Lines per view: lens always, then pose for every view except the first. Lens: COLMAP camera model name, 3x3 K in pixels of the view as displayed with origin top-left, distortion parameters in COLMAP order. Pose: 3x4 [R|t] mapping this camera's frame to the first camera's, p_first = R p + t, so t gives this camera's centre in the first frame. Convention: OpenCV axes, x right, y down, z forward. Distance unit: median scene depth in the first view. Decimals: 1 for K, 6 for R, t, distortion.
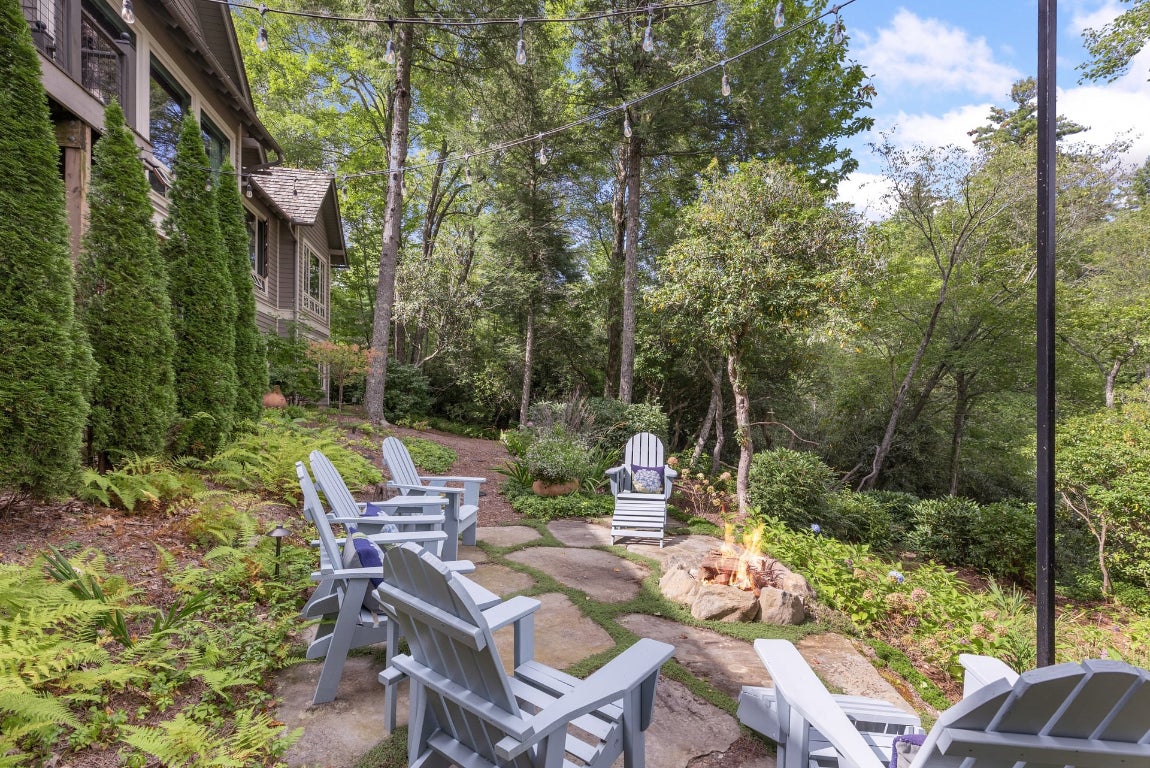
lens RADIAL K [[532.9, 0, 573.6], [0, 532.9, 405.3], [0, 0, 1]] dist [0.000071, -0.000004]
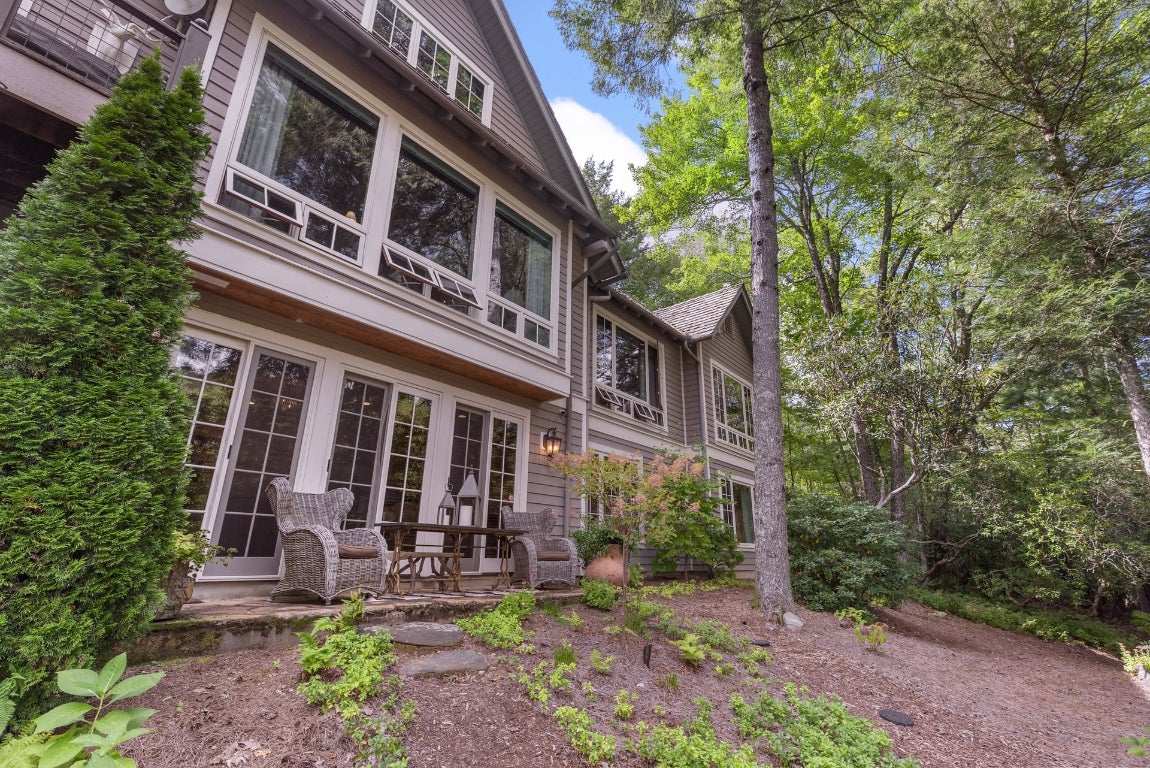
lens RADIAL K [[517.9, 0, 575.0], [0, 517.9, 384.0], [0, 0, 1]] dist [0.002728, 0.000336]
pose [[0.629139, -0.246400, -0.737205, -0.050448], [-0.007653, 0.946417, -0.322857, -0.012075], [0.777255, 0.208764, 0.593542, 0.358006]]
